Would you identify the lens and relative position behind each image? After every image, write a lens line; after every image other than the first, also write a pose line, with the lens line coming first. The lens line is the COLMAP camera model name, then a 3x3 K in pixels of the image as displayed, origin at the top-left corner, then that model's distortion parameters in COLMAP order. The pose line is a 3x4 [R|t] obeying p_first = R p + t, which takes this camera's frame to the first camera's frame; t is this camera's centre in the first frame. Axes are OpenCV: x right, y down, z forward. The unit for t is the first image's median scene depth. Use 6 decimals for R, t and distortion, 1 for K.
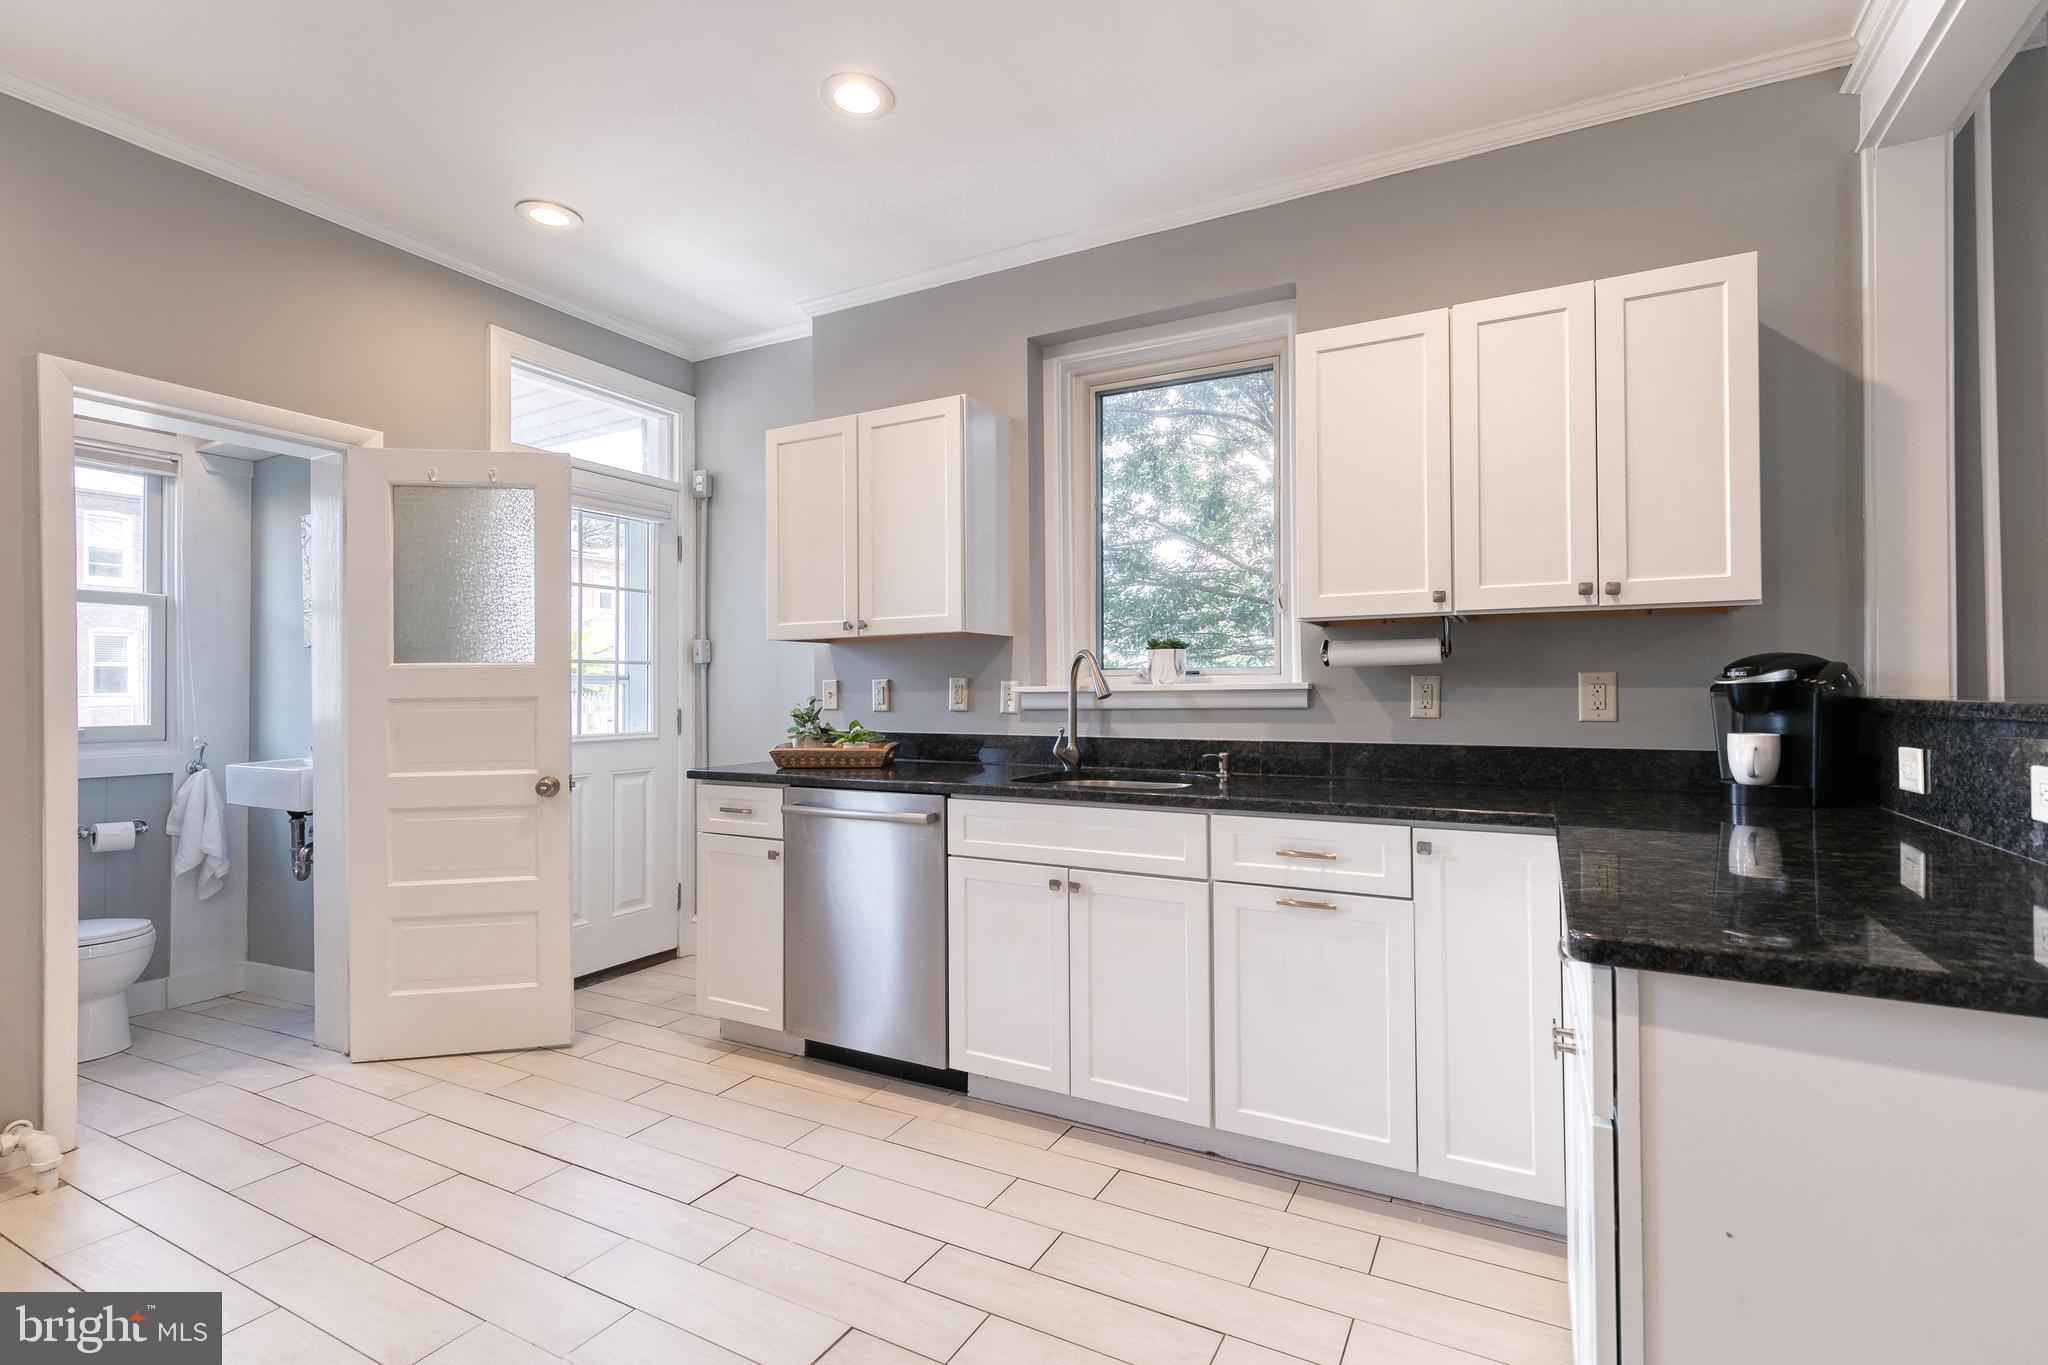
lens RADIAL K [[928.9, 0, 1048.0], [0, 928.9, 685.6], [0, 0, 1]] dist [0.009485, -0.000411]
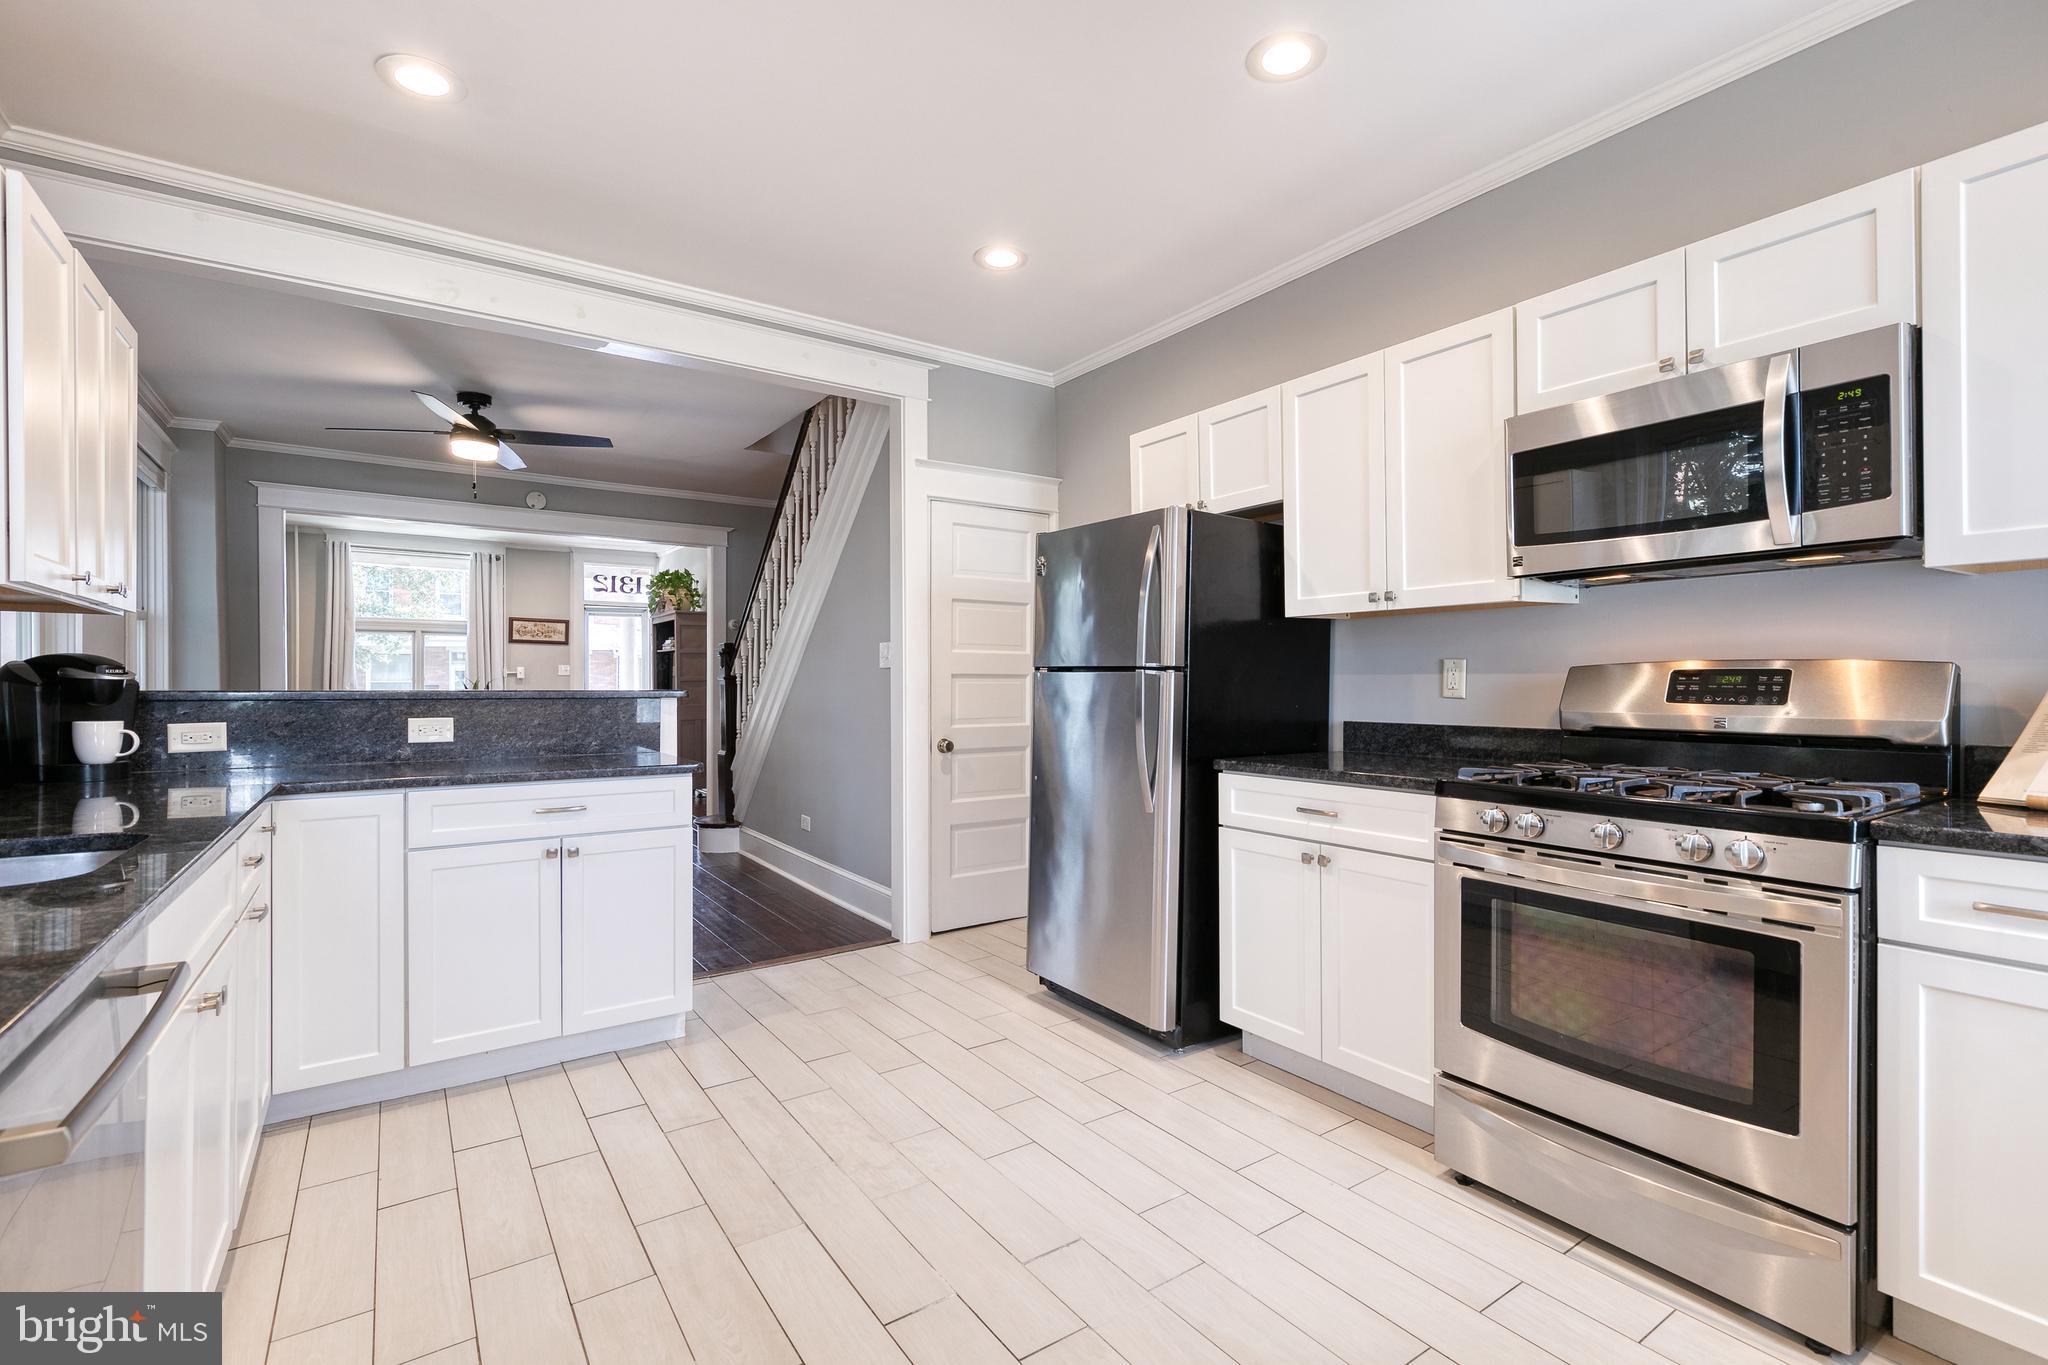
lens RADIAL K [[939.7, 0, 1044.5], [0, 939.7, 685.1], [0, 0, 1]] dist [0.007637, -0.000146]
pose [[-0.886698, 0.000968, 0.462349, -0.598966], [-0.001594, 0.999985, -0.005151, 0.006604], [-0.462347, -0.005304, -0.886683, 1.029398]]
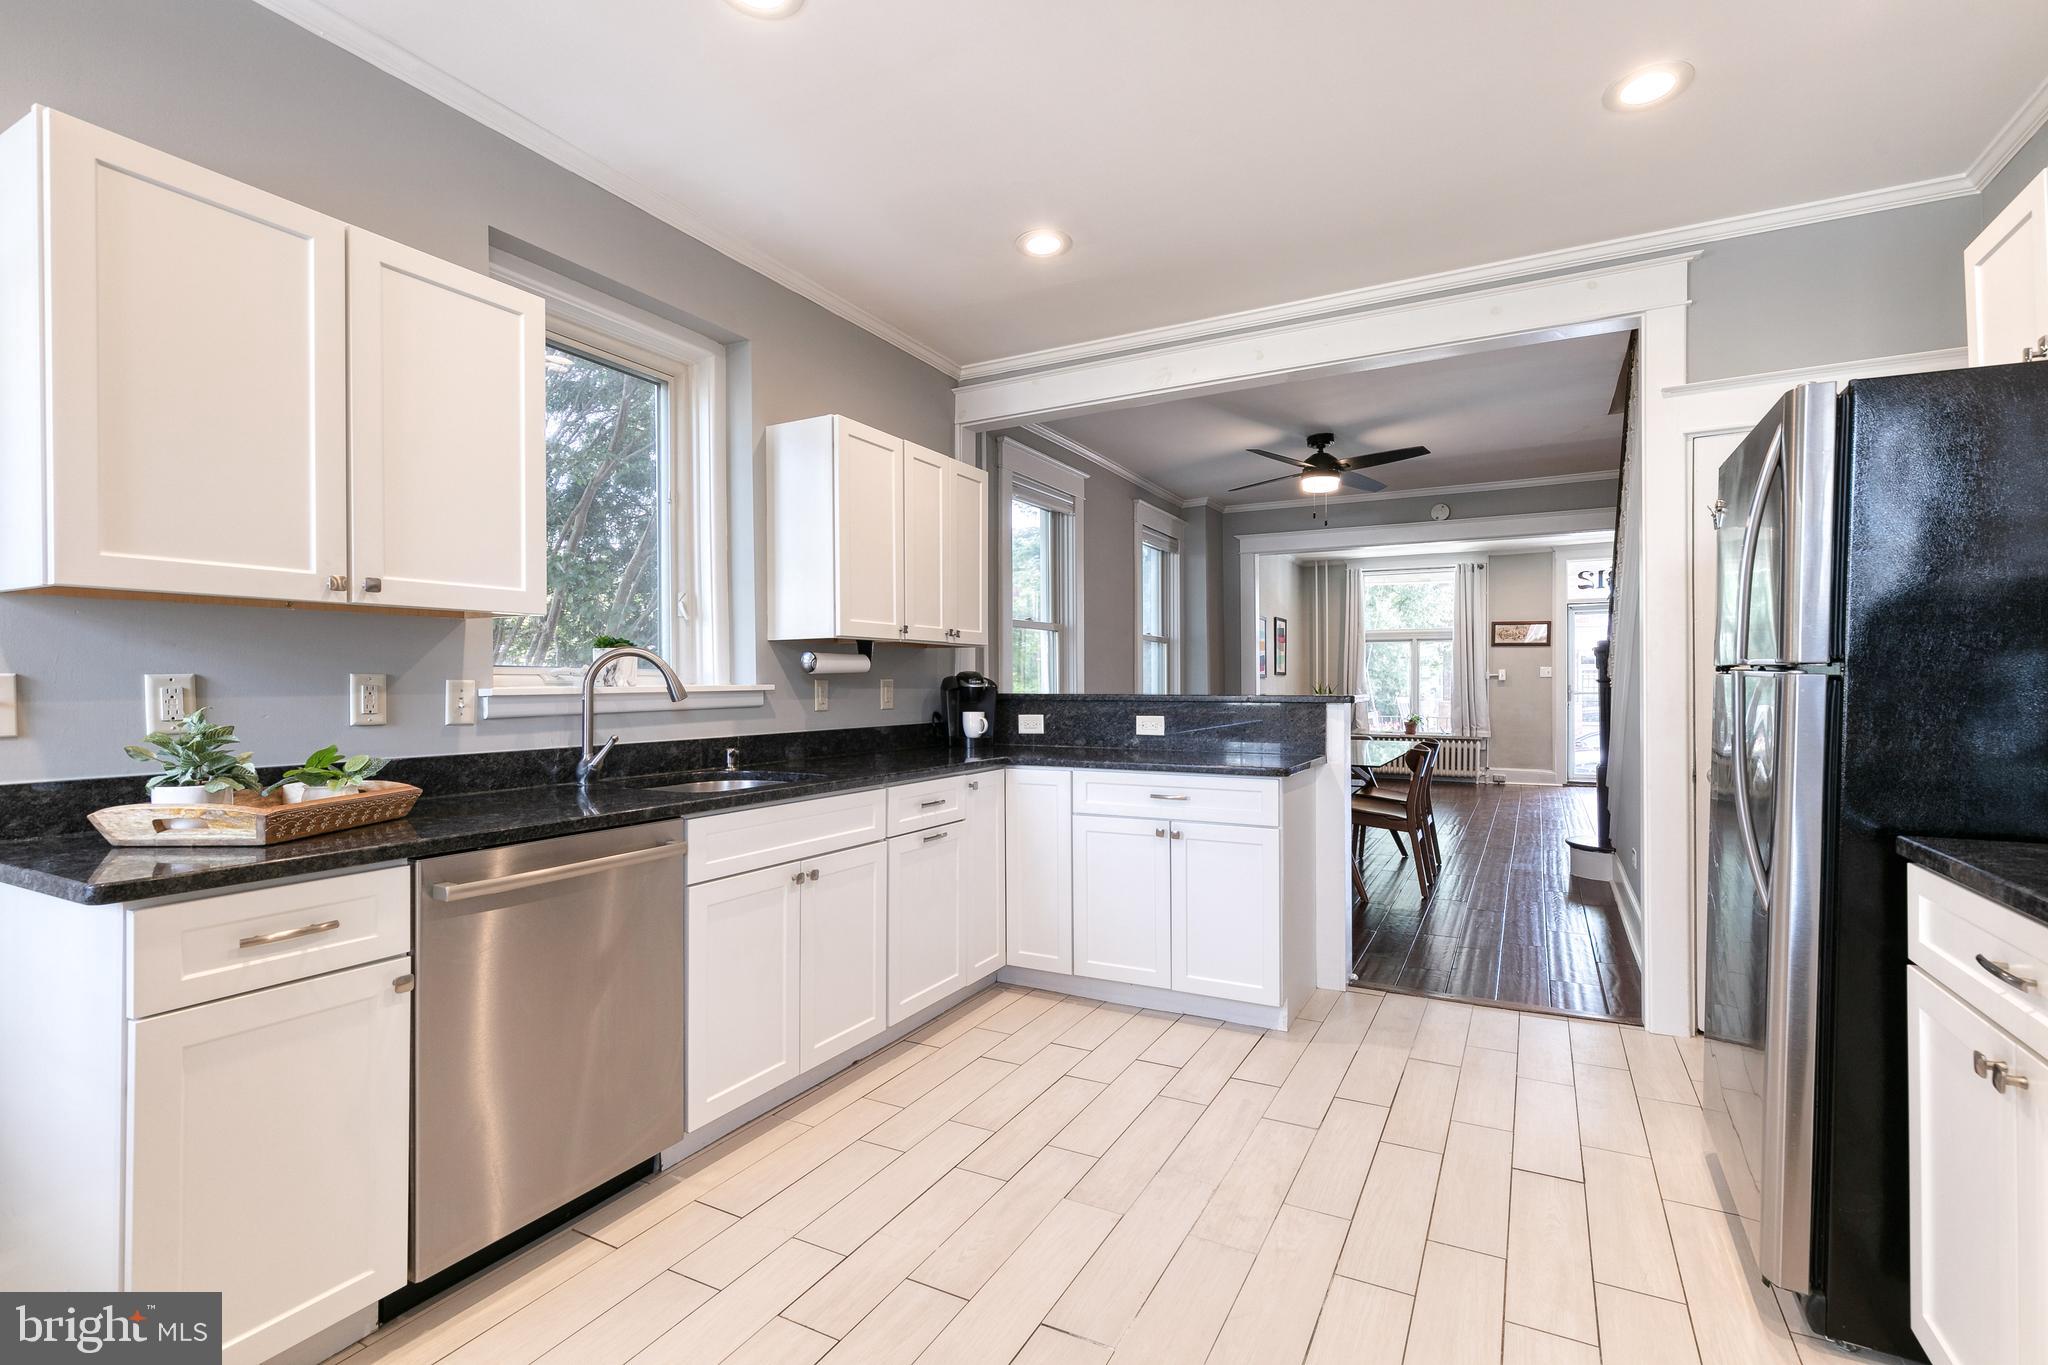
lens RADIAL K [[922.2, 0, 1042.5], [0, 922.2, 689.3], [0, 0, 1]] dist [0.008694, -0.002170]
pose [[0.006736, -0.003142, 0.999972, -0.814776], [-0.004506, 0.999985, 0.003173, -0.002180], [-0.999967, -0.004527, 0.006721, 0.571829]]
